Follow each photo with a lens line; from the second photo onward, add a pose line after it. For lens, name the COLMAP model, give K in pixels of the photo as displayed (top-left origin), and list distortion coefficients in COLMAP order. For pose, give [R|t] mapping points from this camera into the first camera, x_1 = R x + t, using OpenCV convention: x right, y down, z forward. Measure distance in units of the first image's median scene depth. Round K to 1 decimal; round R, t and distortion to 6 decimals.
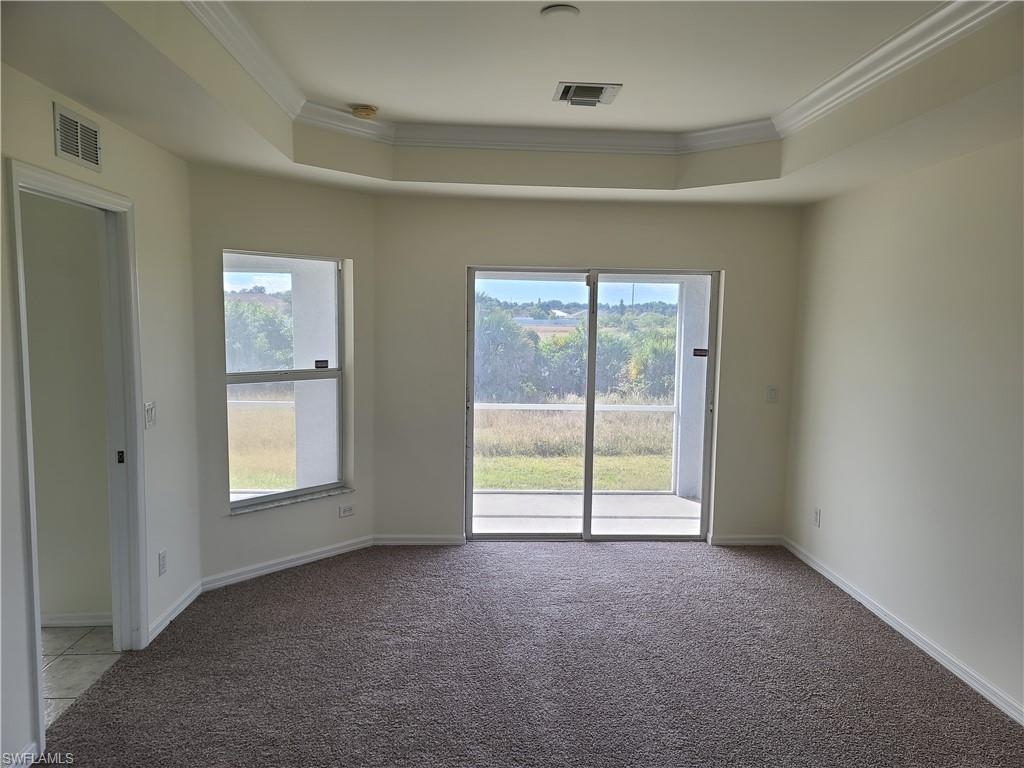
lens RADIAL K [[756.2, 0, 512.0], [0, 756.2, 384.0], [0, 0, 1]] dist [0.004262, -0.003028]
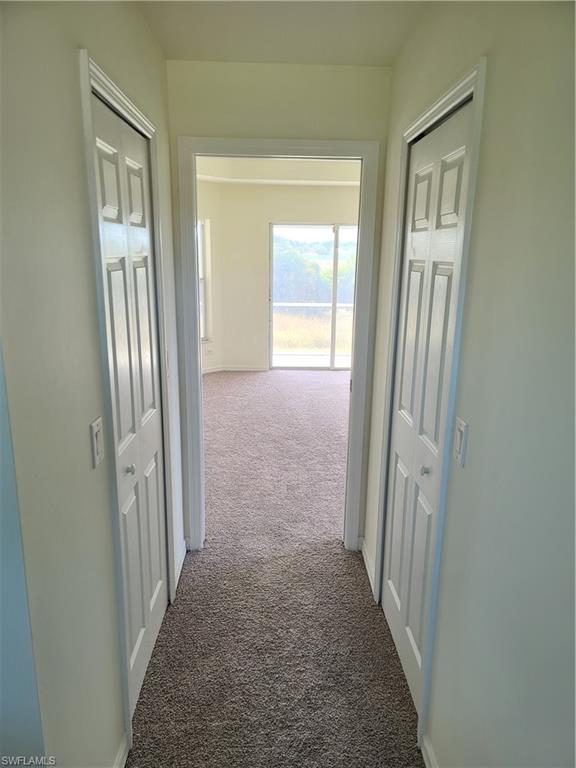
lens RADIAL K [[567.1, 0, 284.9], [0, 567.1, 398.0], [0, 0, 1]] dist [0.004262, -0.003028]
pose [[0.999566, 0.002752, -0.029330, 0.021502], [0.001996, 0.987011, 0.160641, 0.045759], [0.029391, -0.160630, 0.986577, -0.434190]]
